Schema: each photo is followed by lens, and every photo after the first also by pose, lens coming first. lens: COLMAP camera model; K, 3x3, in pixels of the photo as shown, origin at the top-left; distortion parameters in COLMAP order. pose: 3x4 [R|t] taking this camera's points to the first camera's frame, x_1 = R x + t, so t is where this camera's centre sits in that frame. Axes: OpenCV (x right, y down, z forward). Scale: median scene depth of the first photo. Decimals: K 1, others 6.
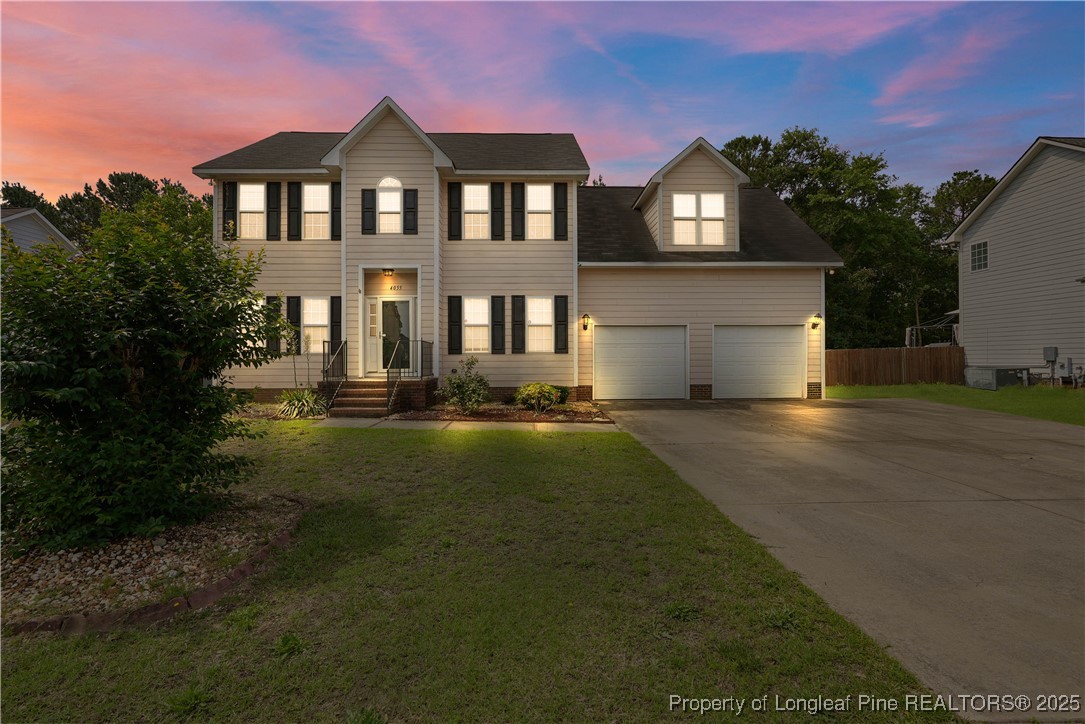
lens RADIAL K [[489.6, 0, 540.0], [0, 489.6, 357.6], [0, 0, 1]] dist [-0.013077, 0.000835]
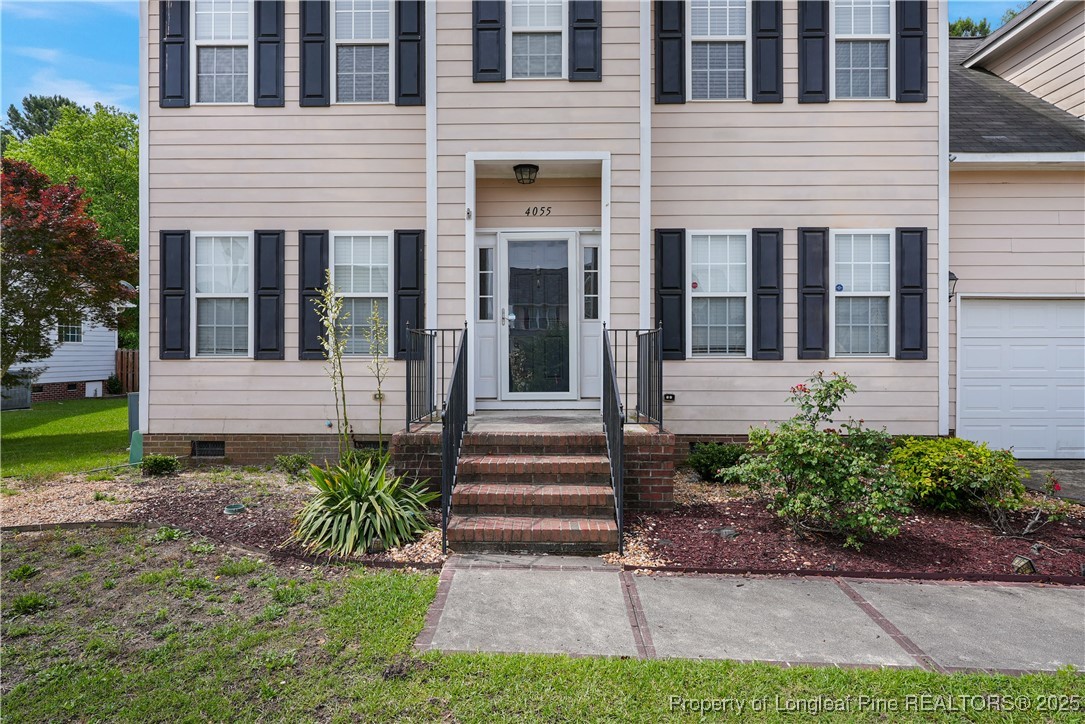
lens RADIAL K [[610.5, 0, 544.2], [0, 610.5, 359.6], [0, 0, 1]] dist [-0.006552, -0.002250]
pose [[0.999173, 0.004880, -0.040368, -0.265096], [-0.004239, 0.999864, 0.015928, -0.015822], [0.040440, -0.015744, 0.999058, 0.437643]]
